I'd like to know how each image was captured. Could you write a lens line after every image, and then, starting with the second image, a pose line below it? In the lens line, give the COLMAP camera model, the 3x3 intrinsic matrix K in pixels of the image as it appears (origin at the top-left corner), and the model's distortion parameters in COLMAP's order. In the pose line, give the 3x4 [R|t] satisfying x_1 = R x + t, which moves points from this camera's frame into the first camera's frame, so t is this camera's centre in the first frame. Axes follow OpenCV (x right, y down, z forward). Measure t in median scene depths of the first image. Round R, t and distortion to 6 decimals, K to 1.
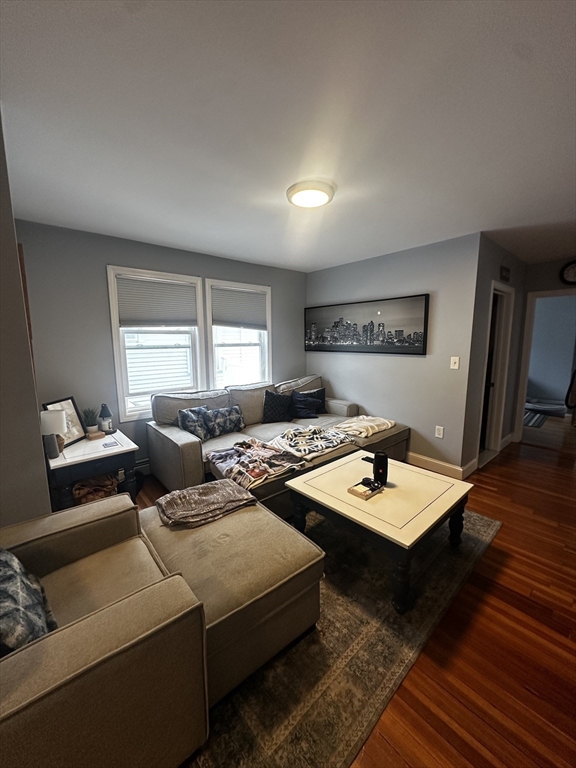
lens RADIAL K [[305.7, 0, 288.7], [0, 305.7, 381.7], [0, 0, 1]] dist [-0.002283, 0.001092]
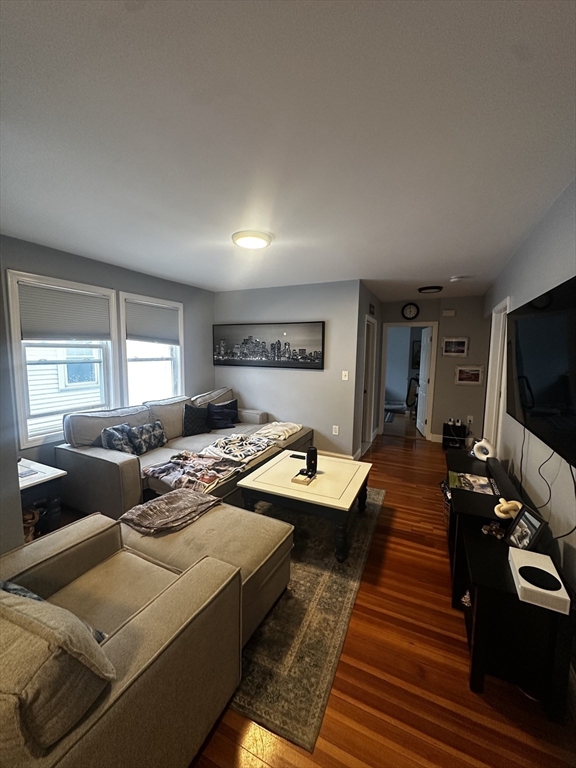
lens RADIAL K [[305.7, 0, 288.1], [0, 305.7, 382.4], [0, 0, 1]] dist [-0.002283, 0.001092]
pose [[0.918955, -0.020564, 0.393827, -0.211734], [0.034313, 0.999022, -0.027901, -0.005663], [-0.392868, 0.039154, 0.918761, -0.106215]]
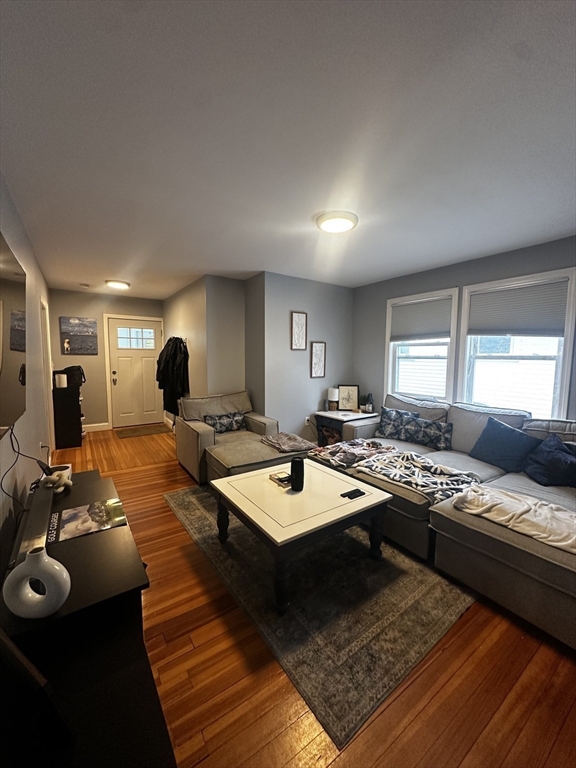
lens RADIAL K [[305.7, 0, 289.7], [0, 305.7, 382.0], [0, 0, 1]] dist [-0.002283, 0.001092]
pose [[-0.109259, 0.090369, -0.989897, 0.942838], [-0.144760, 0.983795, 0.105790, -0.086172], [0.983416, 0.154856, -0.094406, 0.758816]]
